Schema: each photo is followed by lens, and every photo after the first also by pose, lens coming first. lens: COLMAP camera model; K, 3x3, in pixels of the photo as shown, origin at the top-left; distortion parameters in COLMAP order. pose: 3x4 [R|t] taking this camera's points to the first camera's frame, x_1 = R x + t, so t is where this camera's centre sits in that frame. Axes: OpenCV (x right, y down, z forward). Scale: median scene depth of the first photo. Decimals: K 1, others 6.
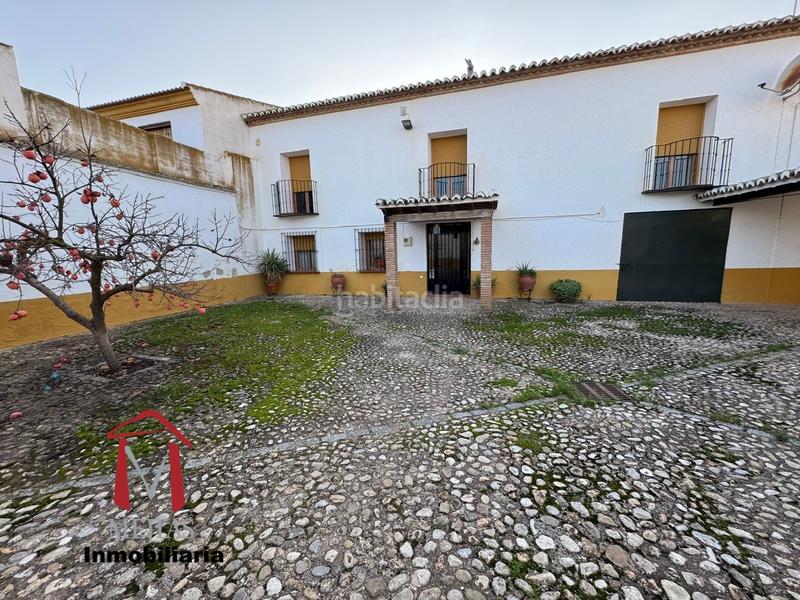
lens RADIAL K [[318.3, 0, 399.4], [0, 318.3, 298.3], [0, 0, 1]] dist [-0.001004, -0.000126]
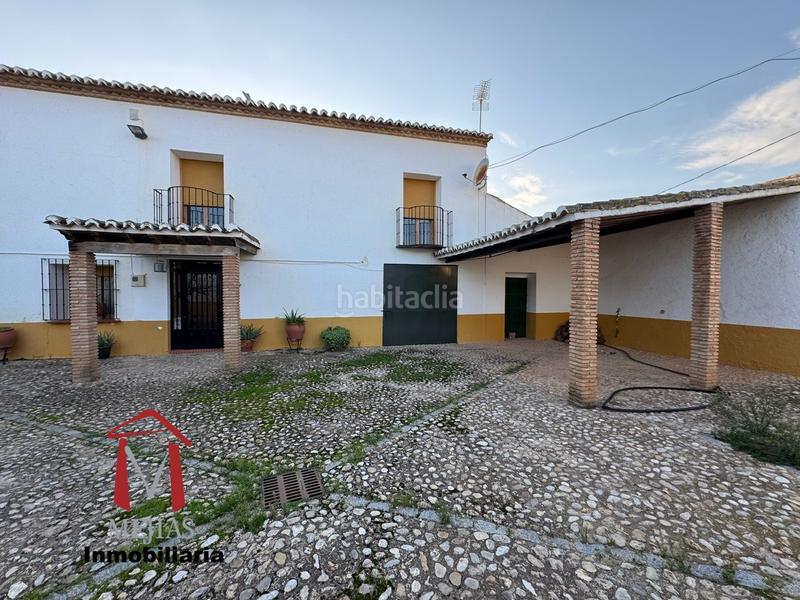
lens RADIAL K [[318.3, 0, 399.4], [0, 318.3, 298.3], [0, 0, 1]] dist [-0.001004, -0.000126]
pose [[0.855949, 0.017191, 0.516775, 0.200706], [0.052154, 0.991479, -0.119367, -0.021108], [-0.514424, 0.129124, 0.847759, 0.076837]]
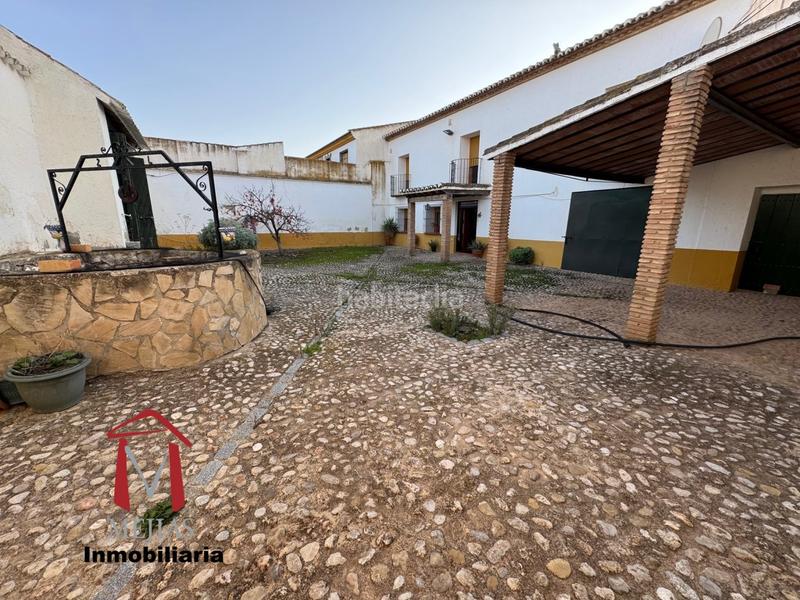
lens RADIAL K [[318.3, 0, 399.4], [0, 318.3, 298.3], [0, 0, 1]] dist [-0.001004, -0.000126]
pose [[0.733137, 0.188667, -0.653387, 1.089070], [-0.123584, 0.981712, 0.144803, 0.020674], [0.668758, -0.025412, 0.743046, -0.290662]]
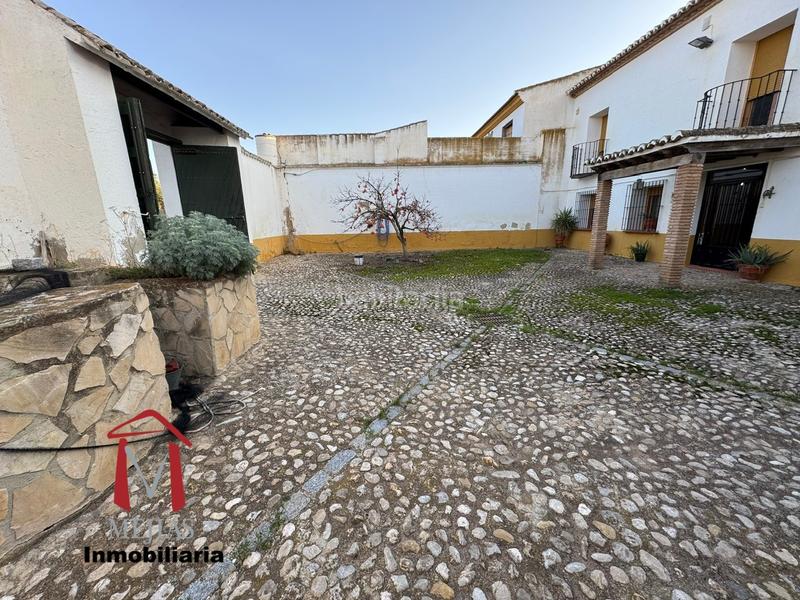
lens RADIAL K [[318.3, 0, 399.4], [0, 318.3, 298.3], [0, 0, 1]] dist [-0.001004, -0.000126]
pose [[0.304479, 0.247974, -0.919675, 0.767585], [-0.125319, 0.967554, 0.219394, -0.018054], [0.944239, 0.048452, 0.325675, 0.083105]]
